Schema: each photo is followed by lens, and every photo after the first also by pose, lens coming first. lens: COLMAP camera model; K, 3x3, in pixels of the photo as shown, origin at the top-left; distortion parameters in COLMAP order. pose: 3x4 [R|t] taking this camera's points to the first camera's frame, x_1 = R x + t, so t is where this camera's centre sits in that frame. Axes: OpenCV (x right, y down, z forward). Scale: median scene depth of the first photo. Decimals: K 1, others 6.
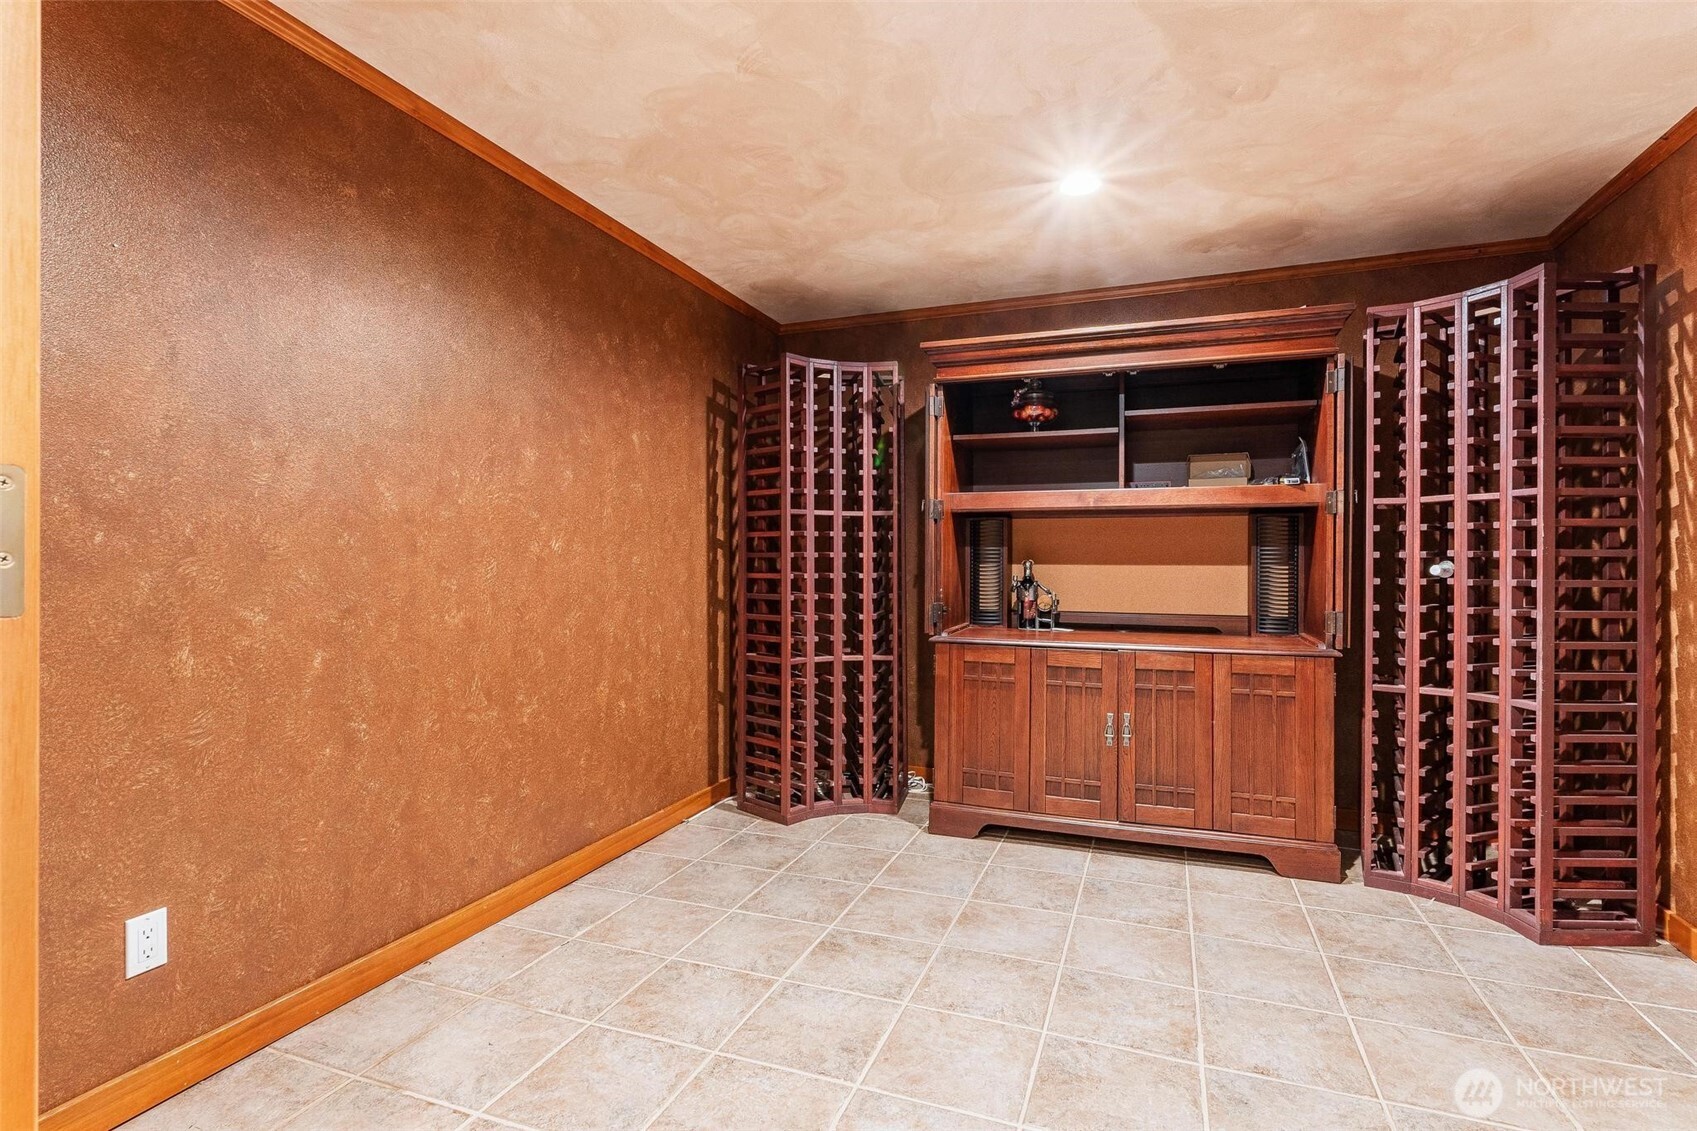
lens RADIAL K [[816.5, 0, 853.8], [0, 816.5, 558.4], [0, 0, 1]] dist [-0.002236, 0.001577]
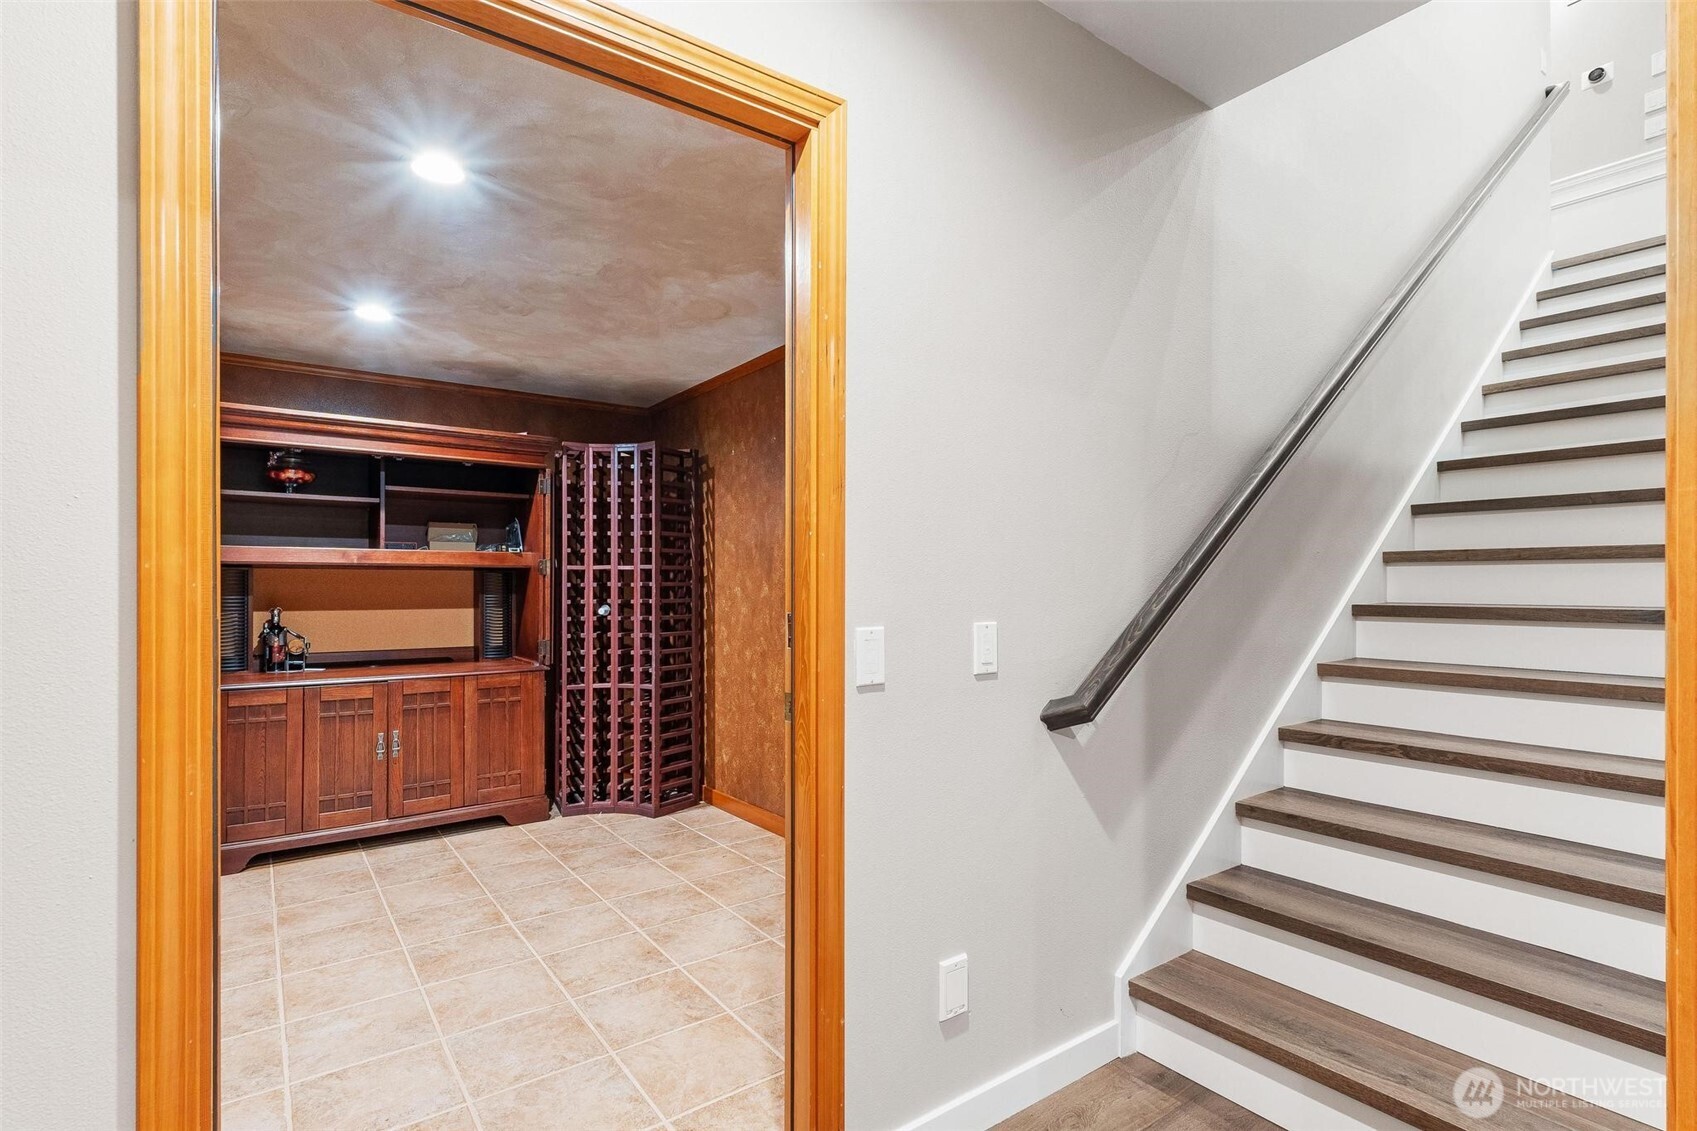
lens RADIAL K [[816.5, 0, 845.3], [0, 816.5, 576.3], [0, 0, 1]] dist [-0.002236, 0.001577]
pose [[0.553548, 0.005984, 0.832796, -0.356267], [0.002826, 0.999955, -0.009063, -0.037139], [-0.832812, 0.007370, 0.553506, -0.293779]]
